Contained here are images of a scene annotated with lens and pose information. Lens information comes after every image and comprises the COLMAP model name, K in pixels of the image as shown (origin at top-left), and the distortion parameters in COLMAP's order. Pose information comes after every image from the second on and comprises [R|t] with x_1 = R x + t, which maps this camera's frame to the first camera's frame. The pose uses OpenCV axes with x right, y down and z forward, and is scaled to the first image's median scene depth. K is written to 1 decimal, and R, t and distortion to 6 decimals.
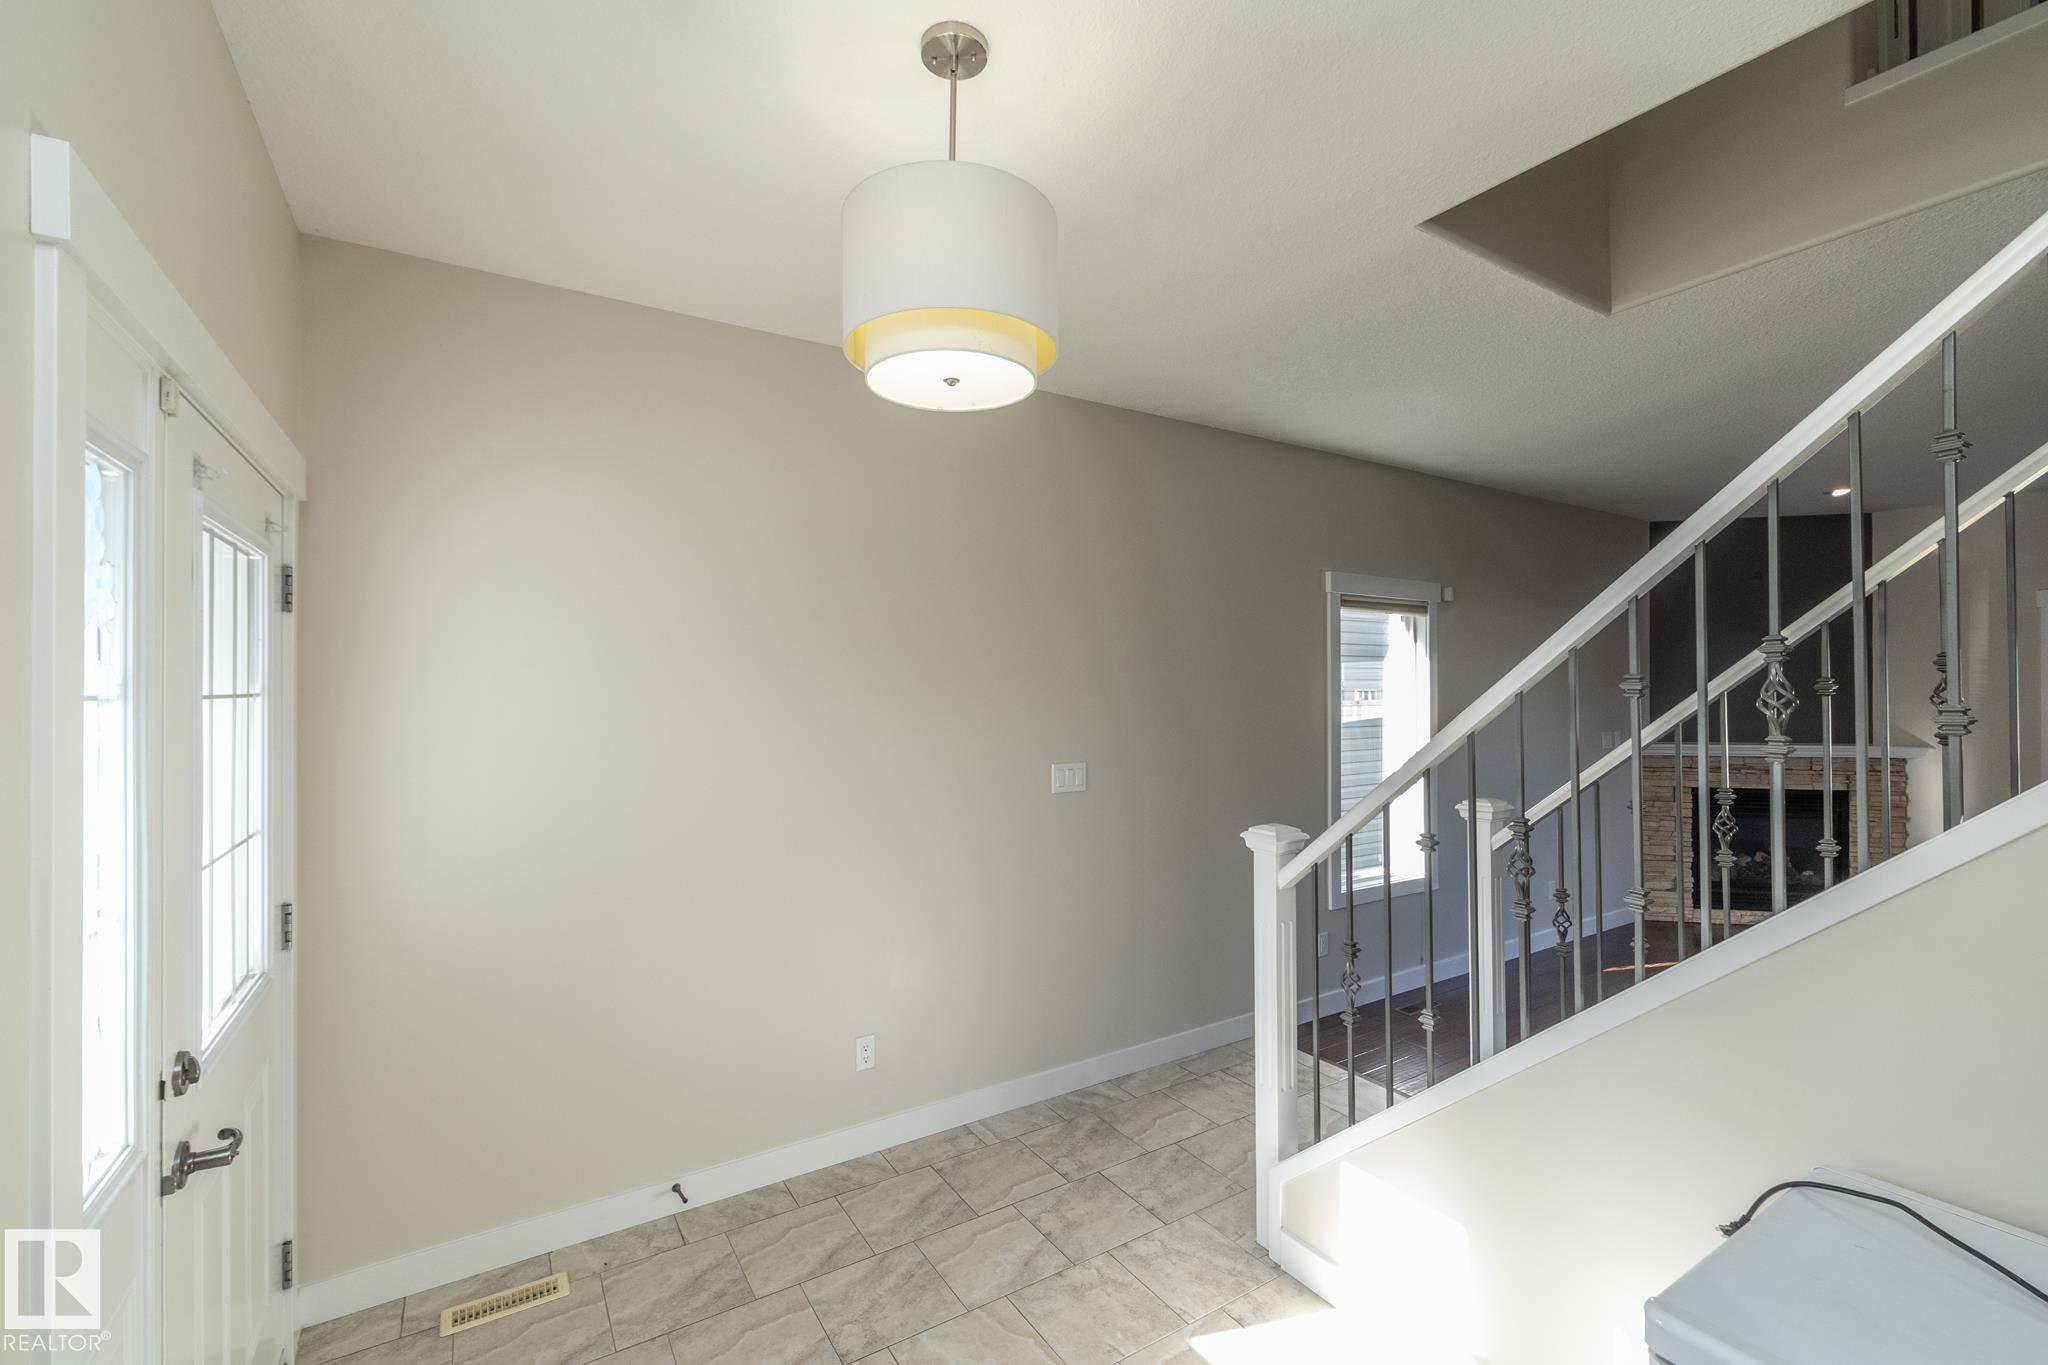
lens RADIAL K [[861.5, 0, 1022.8], [0, 861.5, 683.7], [0, 0, 1]] dist [-0.002789, -0.000553]
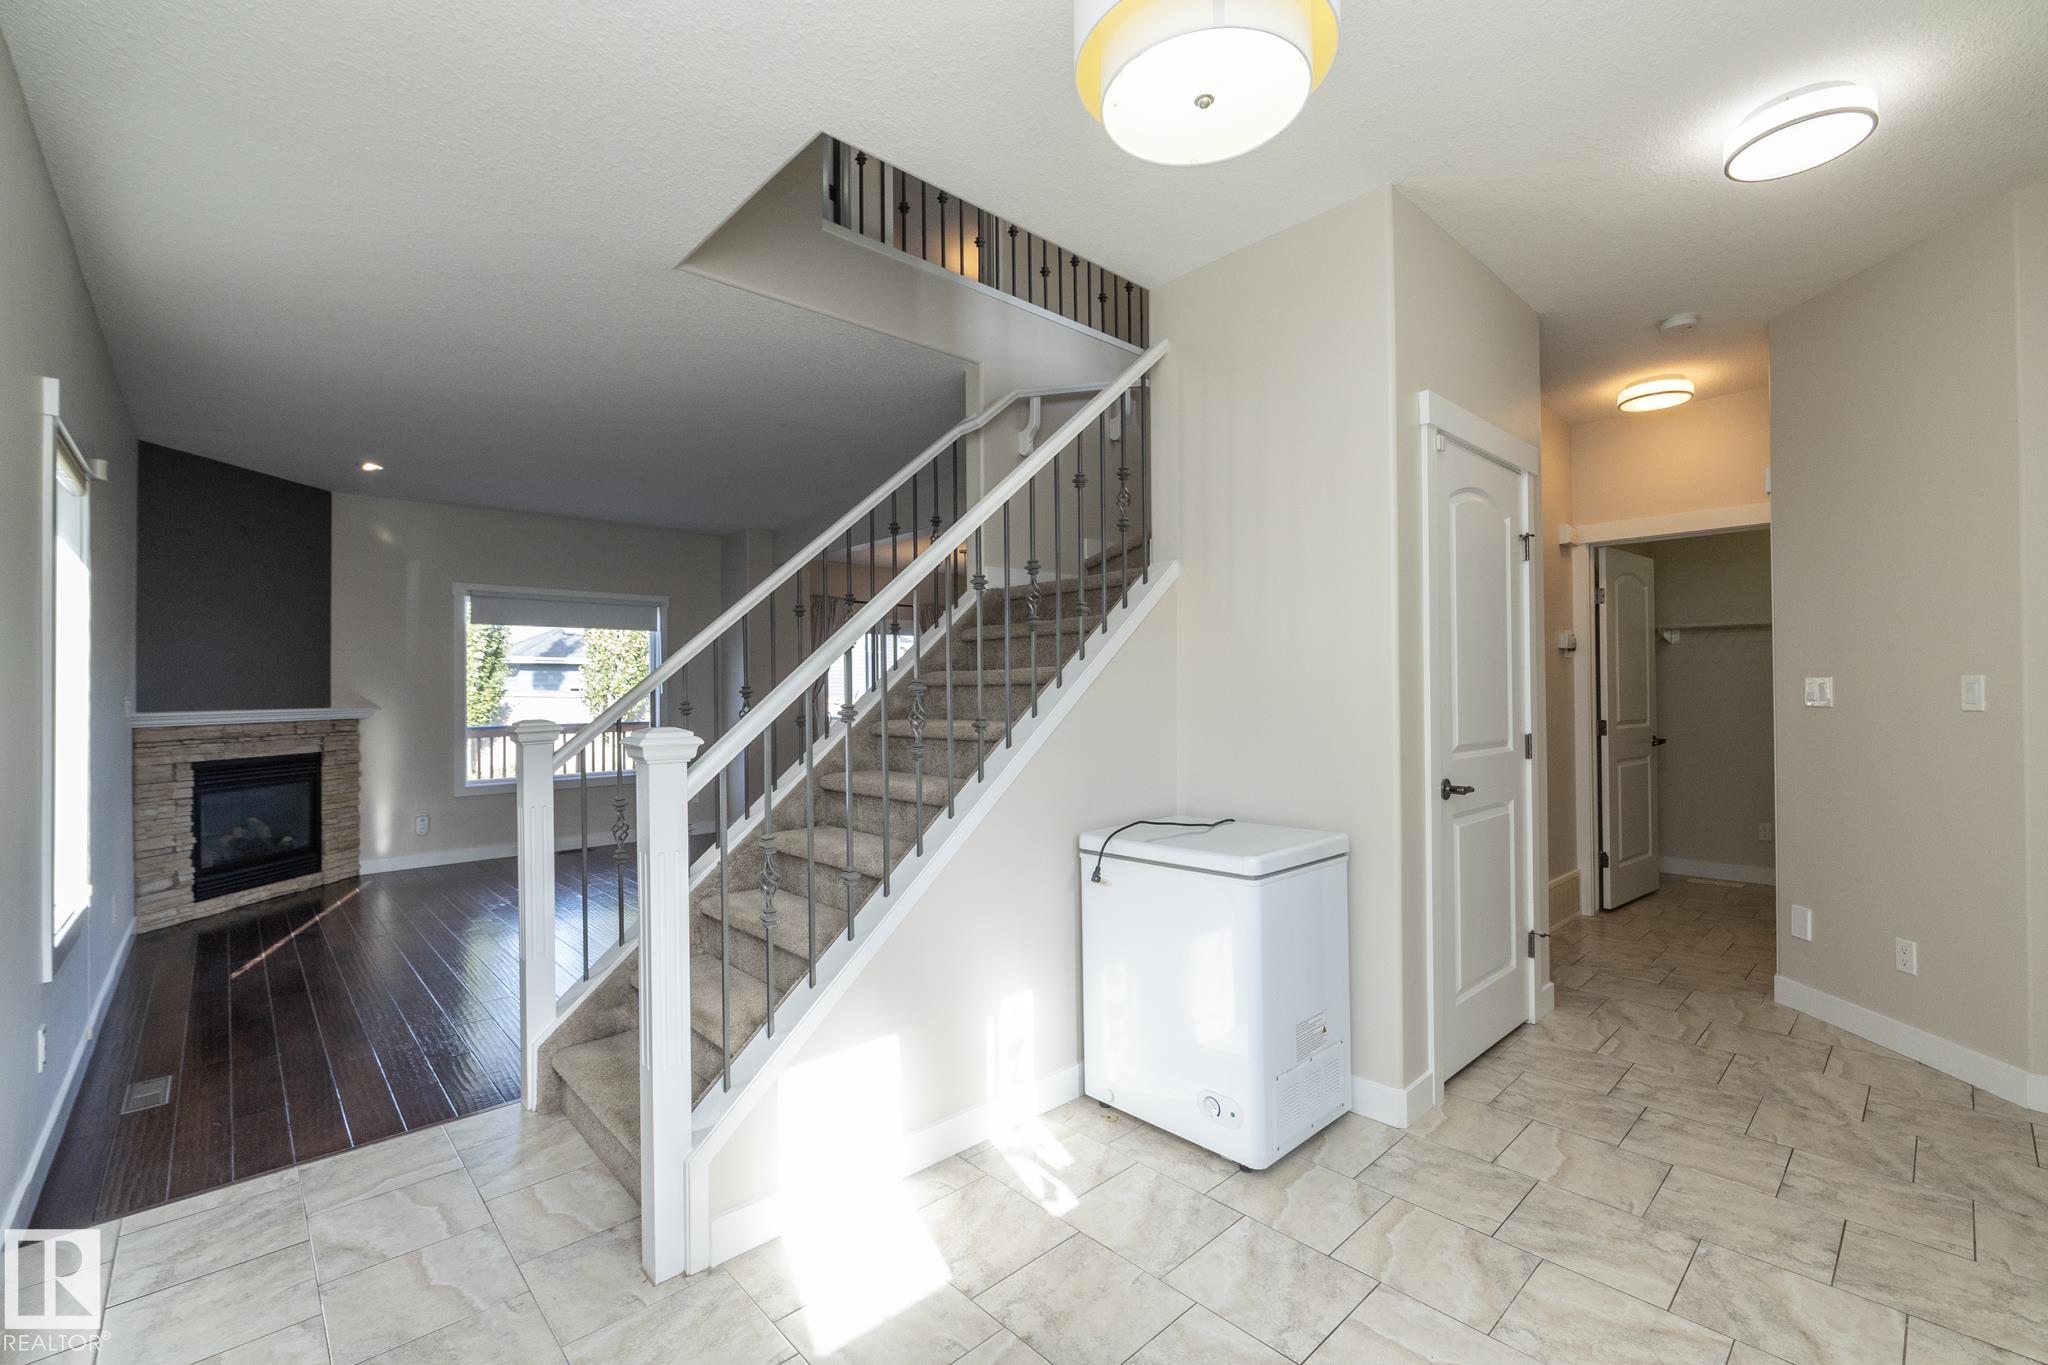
lens RADIAL K [[861.5, 0, 1024.8], [0, 861.5, 685.9], [0, 0, 1]] dist [-0.002789, -0.000553]
pose [[-0.185118, 0.009060, 0.982674, -0.240611], [0.006461, 0.999947, -0.008002, 0.061603], [-0.982695, 0.004868, -0.185167, 0.372965]]
